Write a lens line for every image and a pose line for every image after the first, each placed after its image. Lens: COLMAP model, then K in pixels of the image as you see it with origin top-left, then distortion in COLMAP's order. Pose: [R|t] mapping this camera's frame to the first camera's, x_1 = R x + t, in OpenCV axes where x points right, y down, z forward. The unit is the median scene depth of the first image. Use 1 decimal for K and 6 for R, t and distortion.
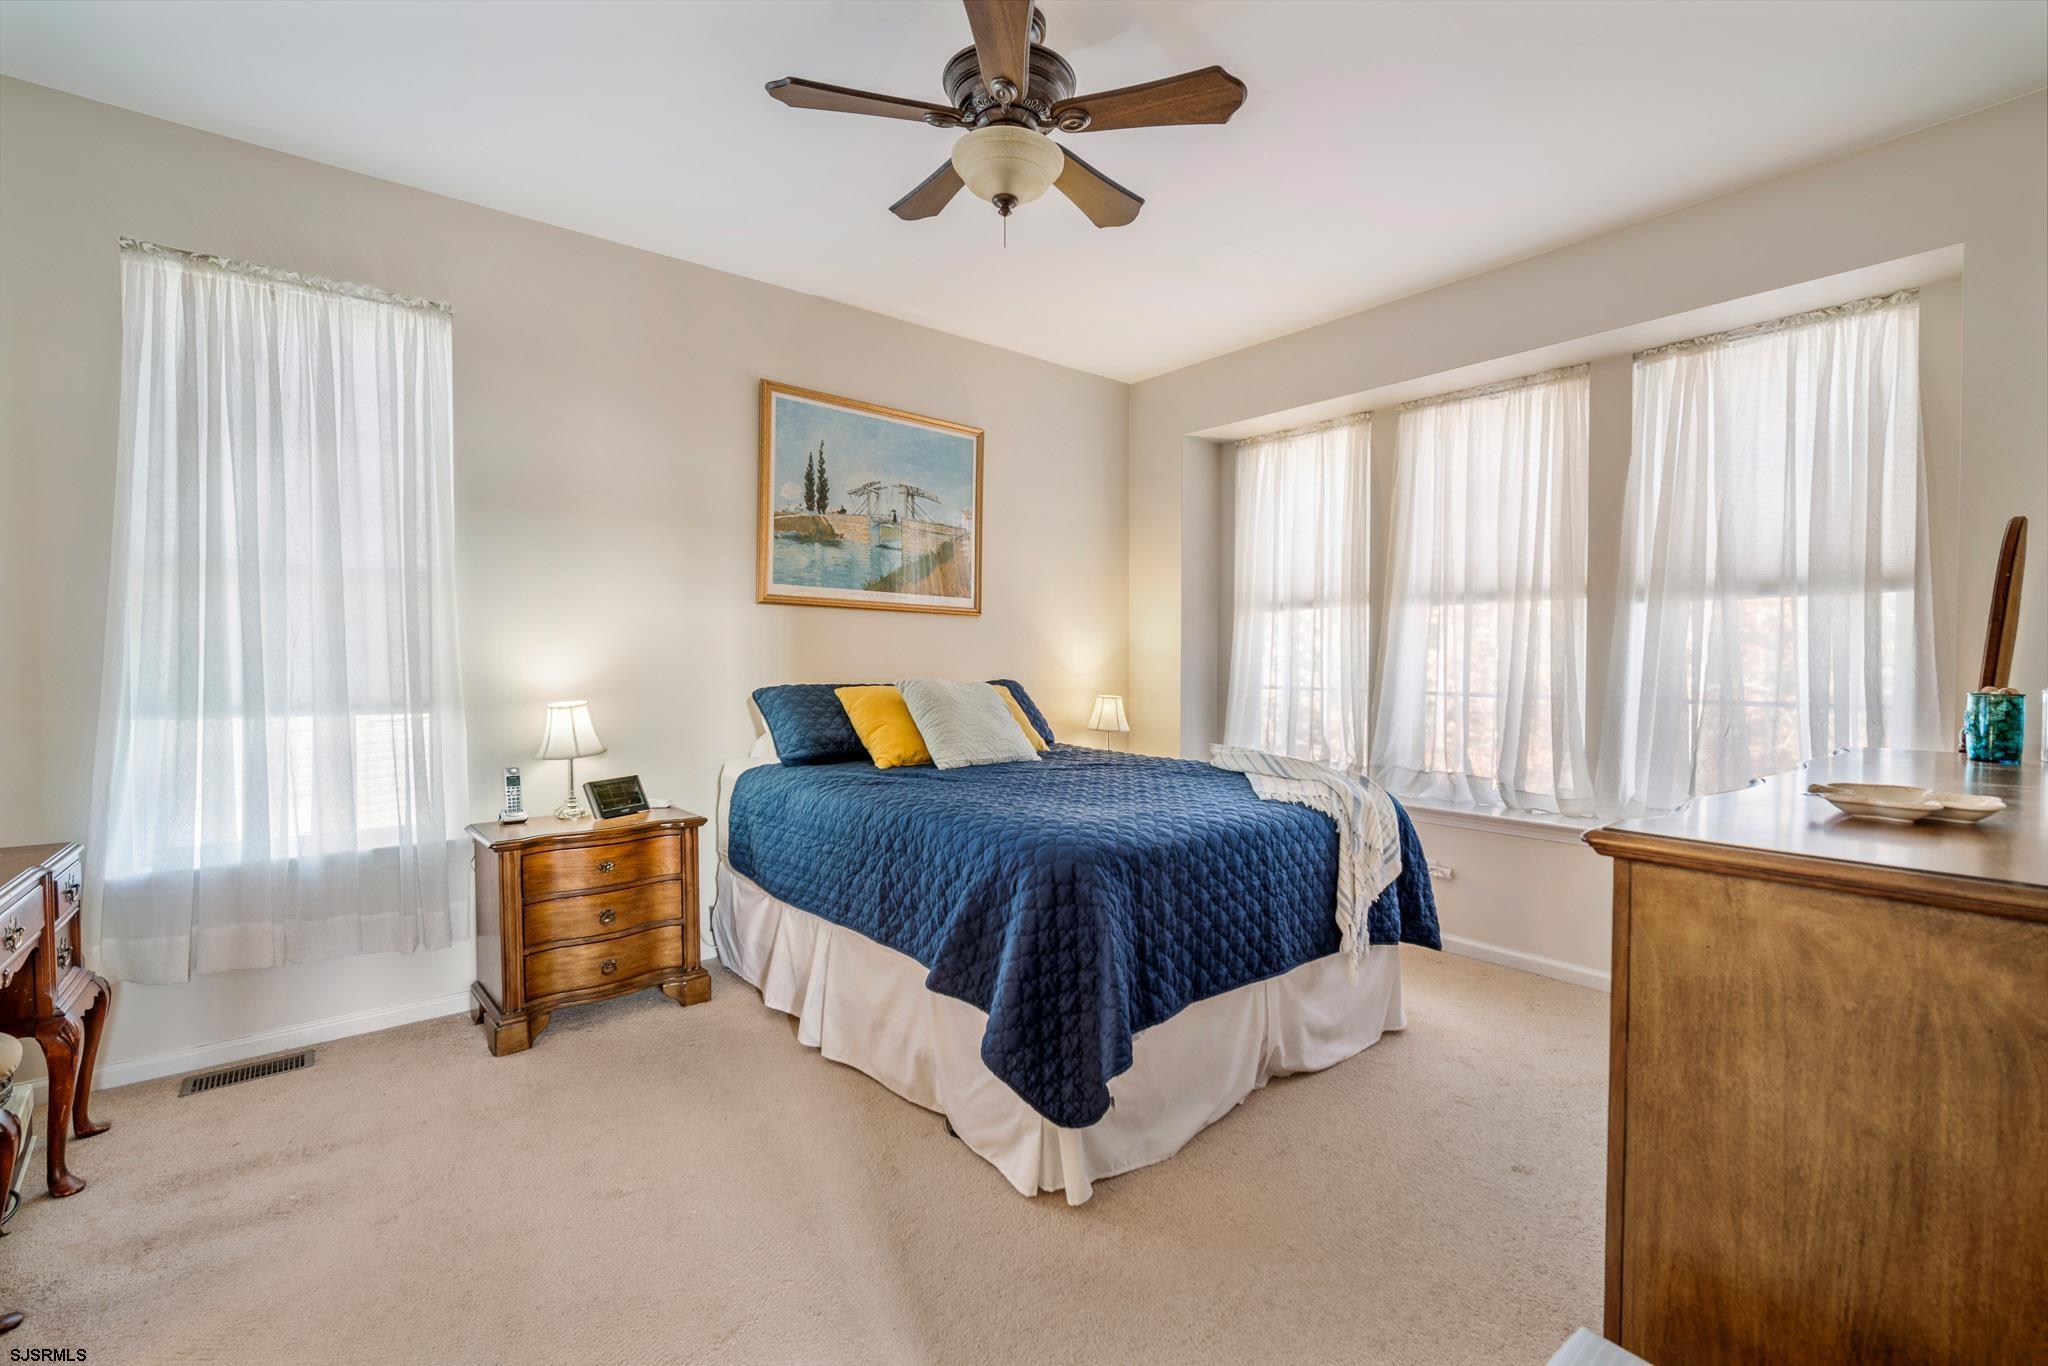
lens RADIAL K [[890.0, 0, 1030.9], [0, 890.0, 688.7], [0, 0, 1]] dist [-0.010648, 0.000955]
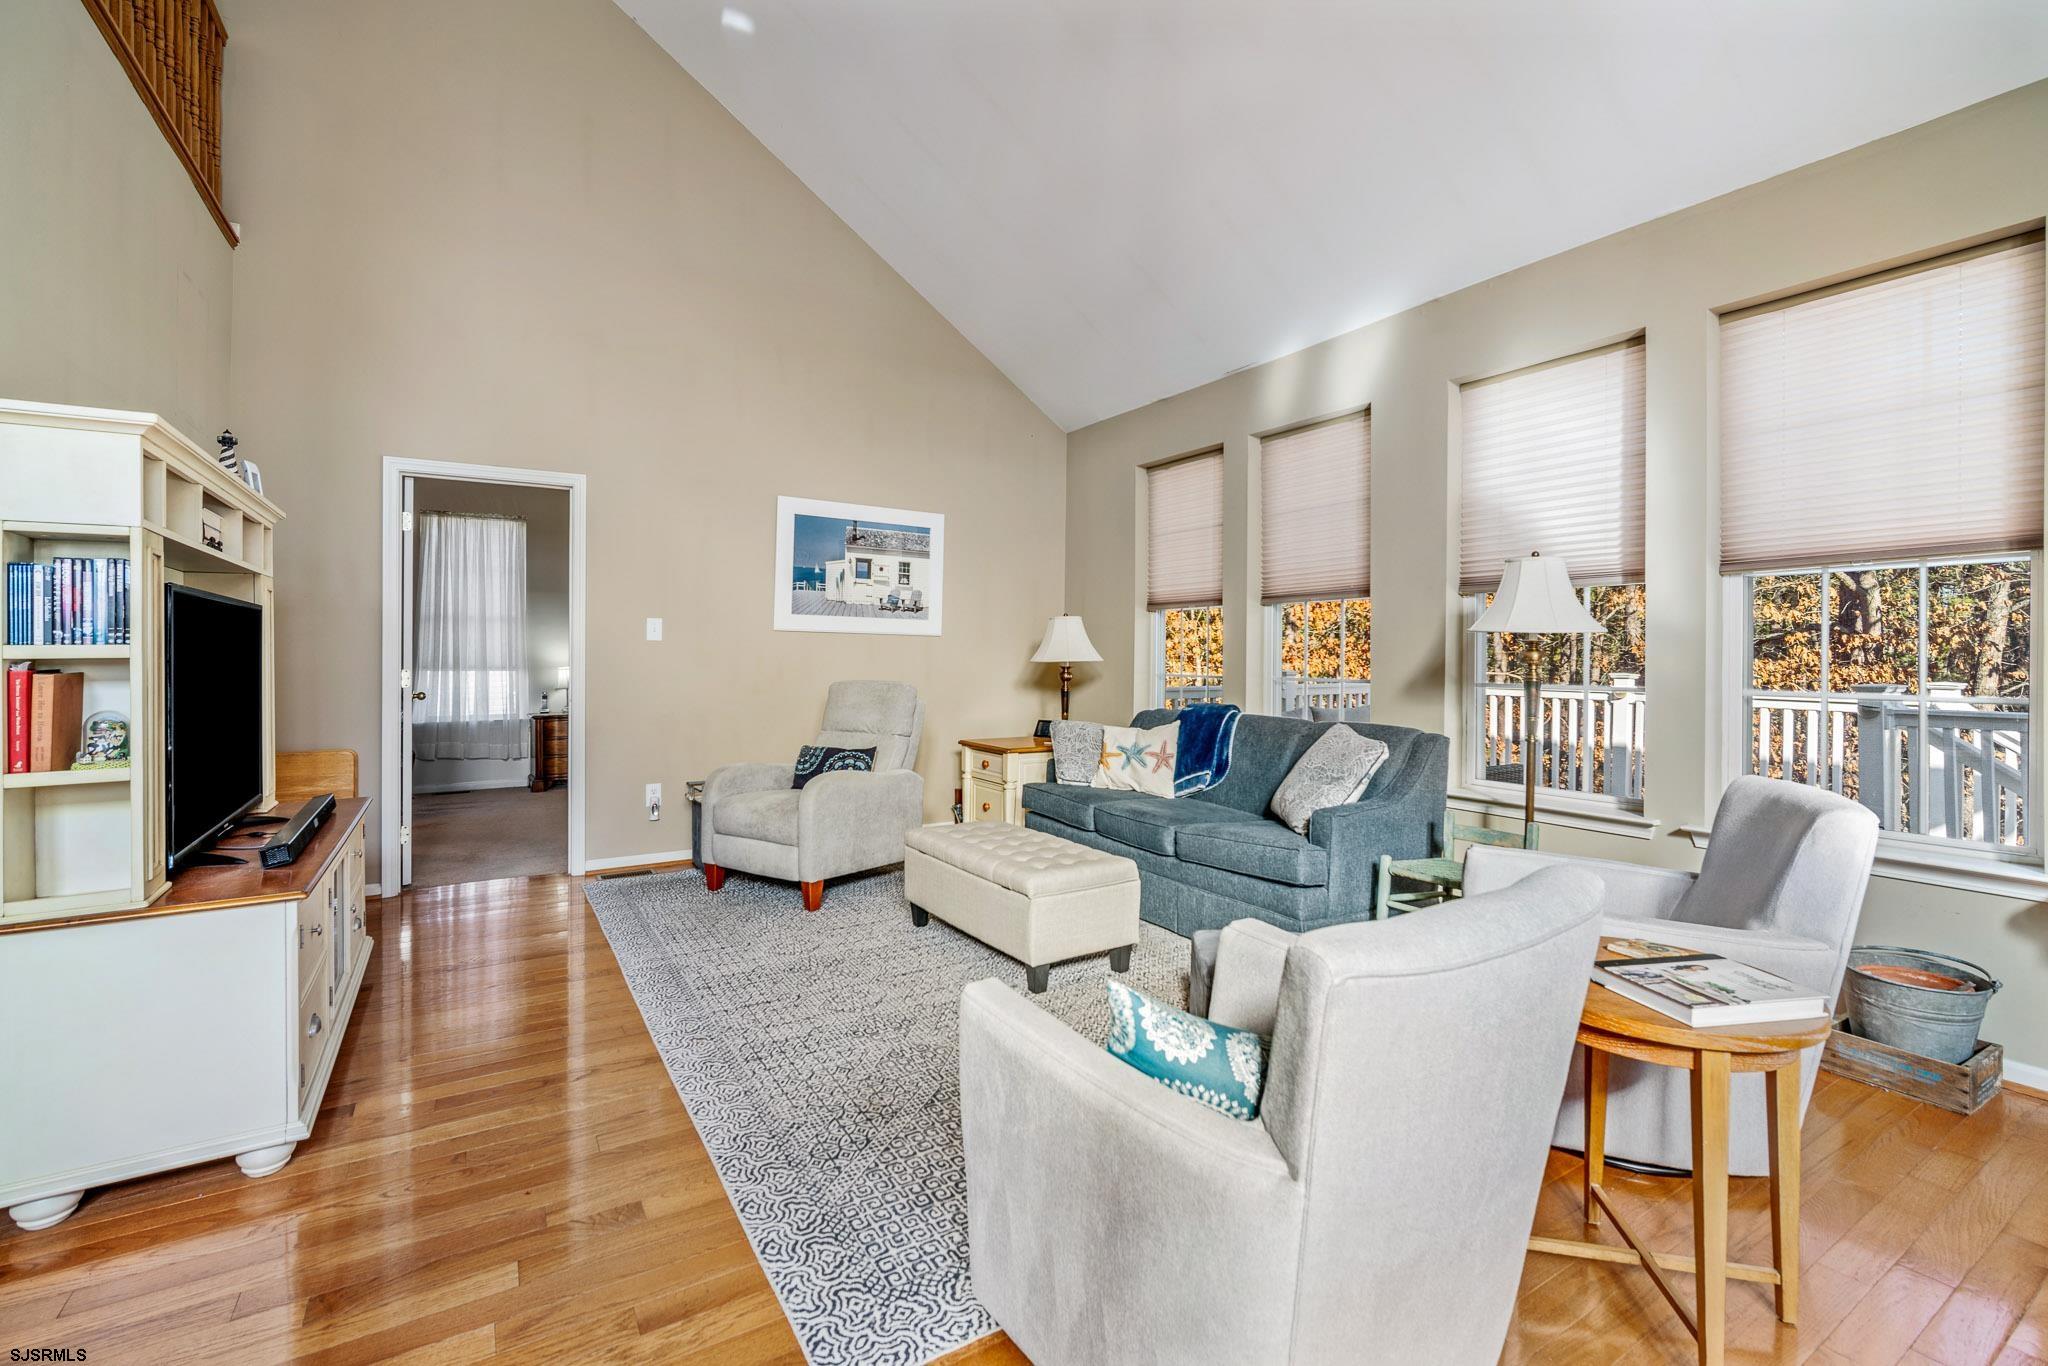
lens RADIAL K [[890.0, 0, 1022.6], [0, 890.0, 653.1], [0, 0, 1]] dist [-0.010648, 0.000955]
pose [[0.990686, 0.003936, -0.136109, 1.248615], [-0.007161, 0.999705, -0.023215, 0.025971], [0.135978, 0.023974, 0.990422, -1.500842]]
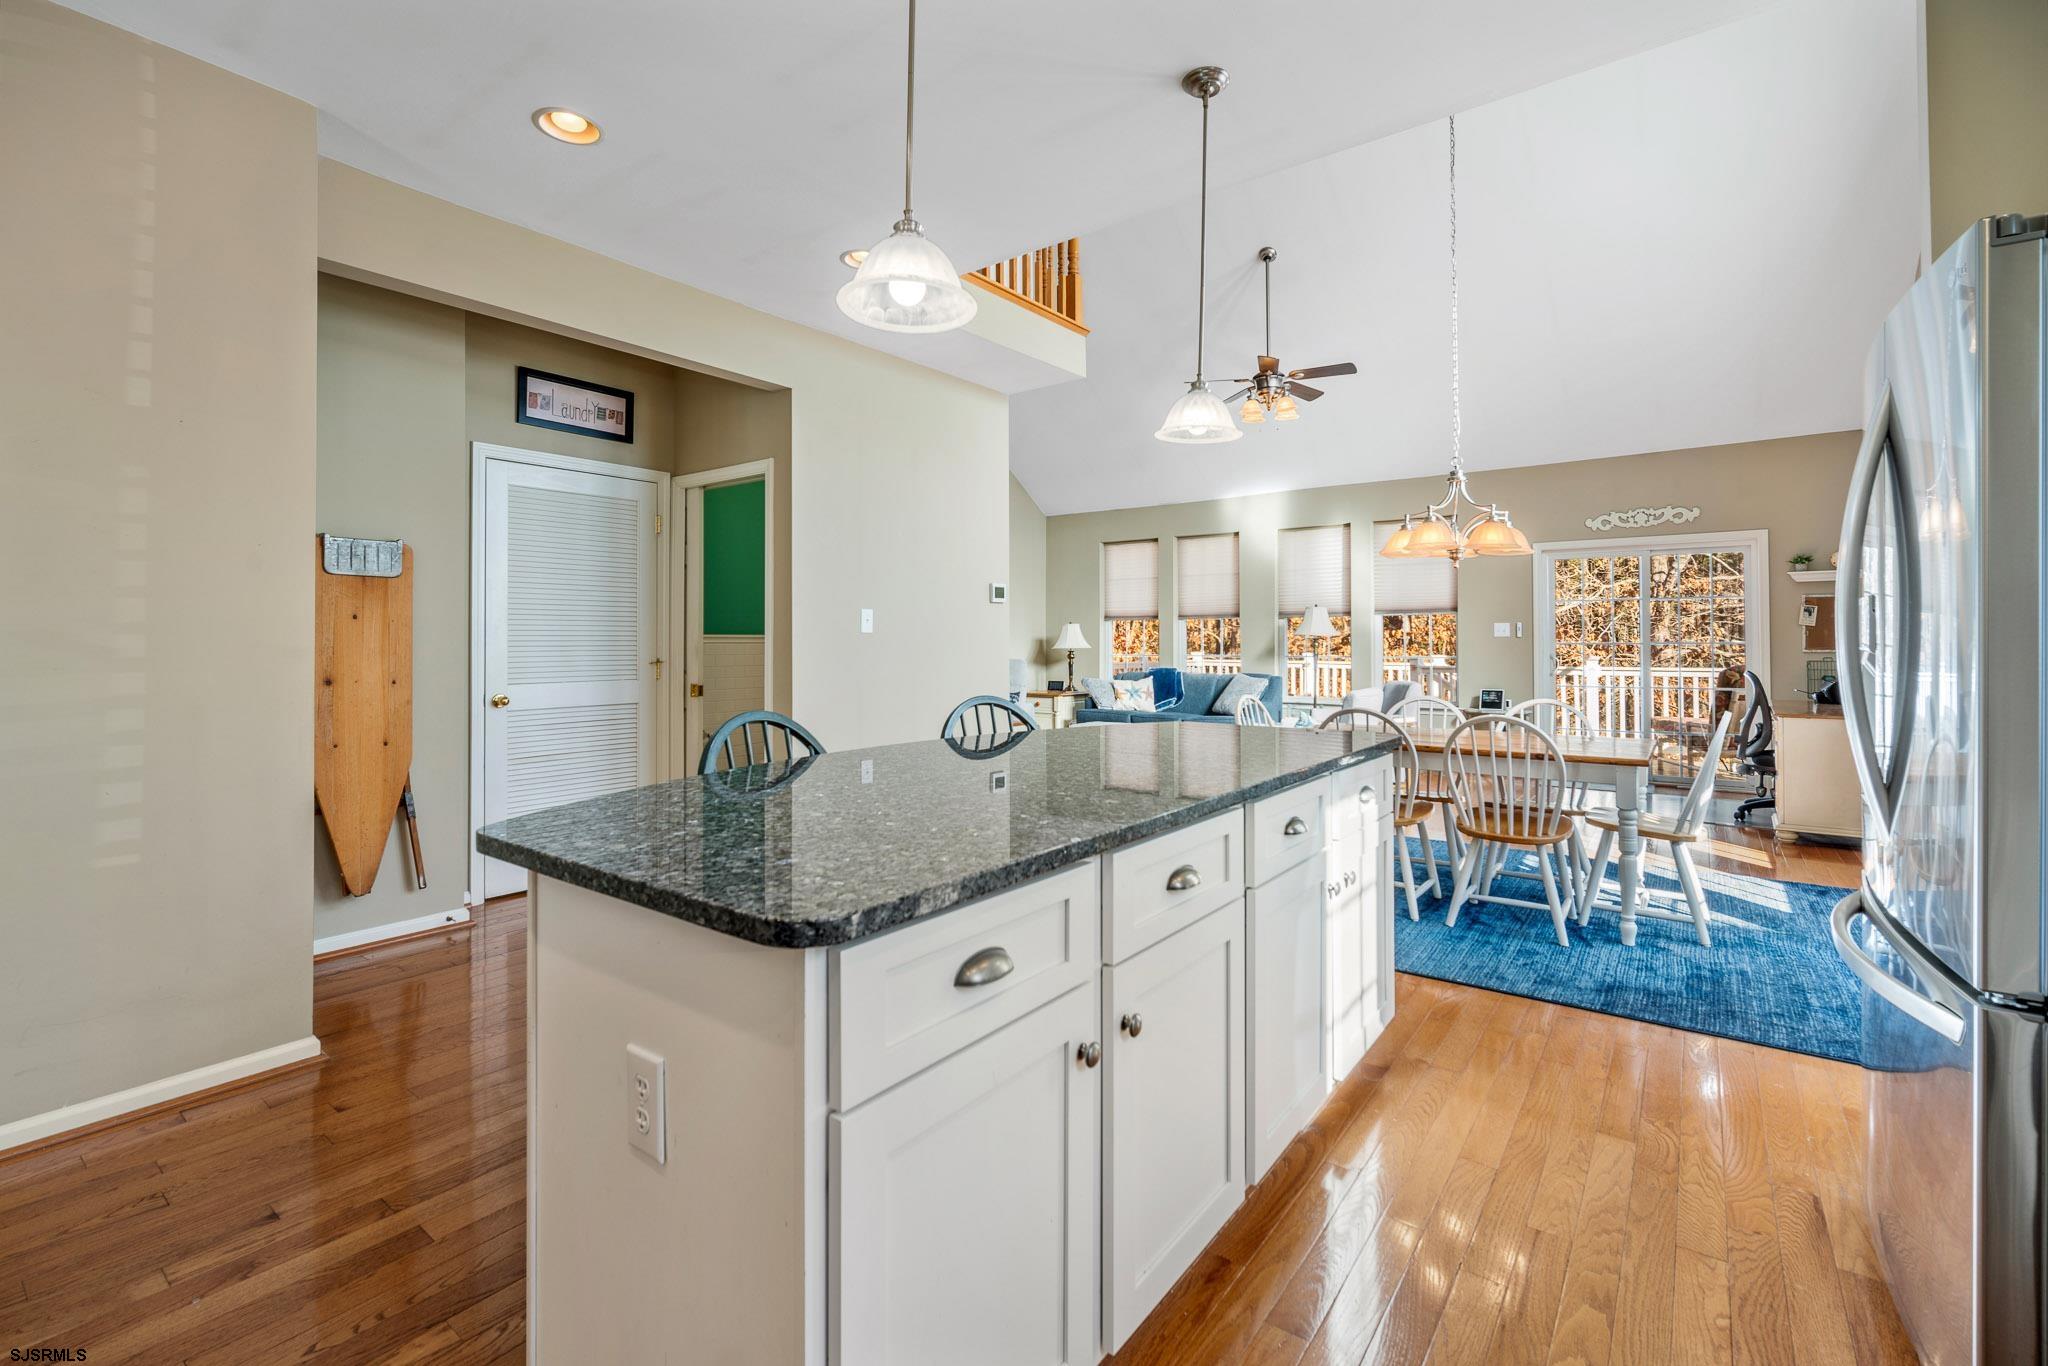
lens RADIAL K [[890.0, 0, 1025.9], [0, 890.0, 630.3], [0, 0, 1]] dist [-0.010648, 0.000955]
pose [[0.973312, 0.005750, 0.229413, -0.797252], [0.003637, 0.999174, -0.040471, 0.104493], [-0.229457, 0.040225, 0.972487, -4.139549]]
